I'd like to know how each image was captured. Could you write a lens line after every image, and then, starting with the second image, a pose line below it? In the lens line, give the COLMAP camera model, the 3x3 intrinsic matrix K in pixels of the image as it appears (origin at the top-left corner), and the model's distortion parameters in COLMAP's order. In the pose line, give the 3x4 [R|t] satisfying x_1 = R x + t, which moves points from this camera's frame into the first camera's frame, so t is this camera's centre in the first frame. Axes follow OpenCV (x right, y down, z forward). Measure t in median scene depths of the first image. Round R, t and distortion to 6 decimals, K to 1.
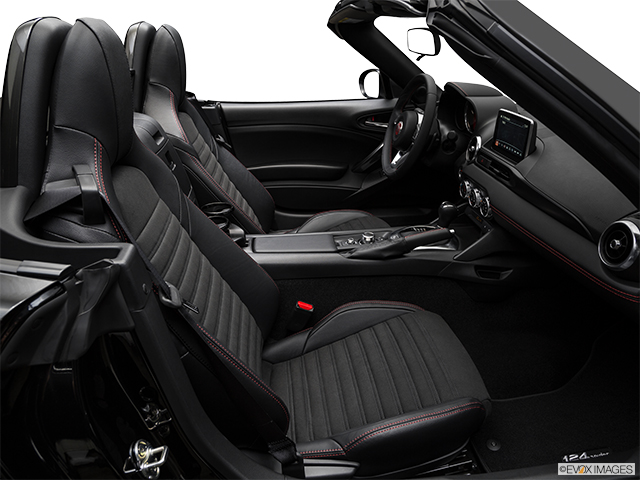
lens RADIAL K [[499.8, 0, 320.0], [0, 499.8, 240.0], [0, 0, 1]] dist [-0.145821, 0.112361]
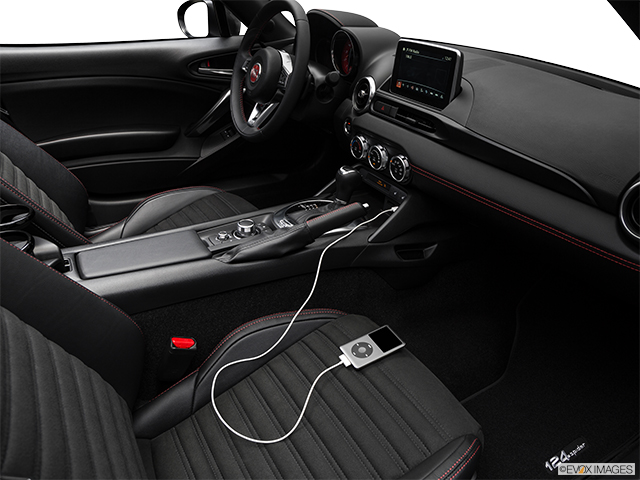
lens RADIAL K [[499.8, 0, 320.0], [0, 499.8, 240.0], [0, 0, 1]] dist [-0.145821, 0.112361]
pose [[0.913199, -0.148858, 0.379354, -0.079451], [0.117626, 0.987559, 0.104362, -0.048394], [-0.390169, -0.050681, 0.919347, 0.306460]]
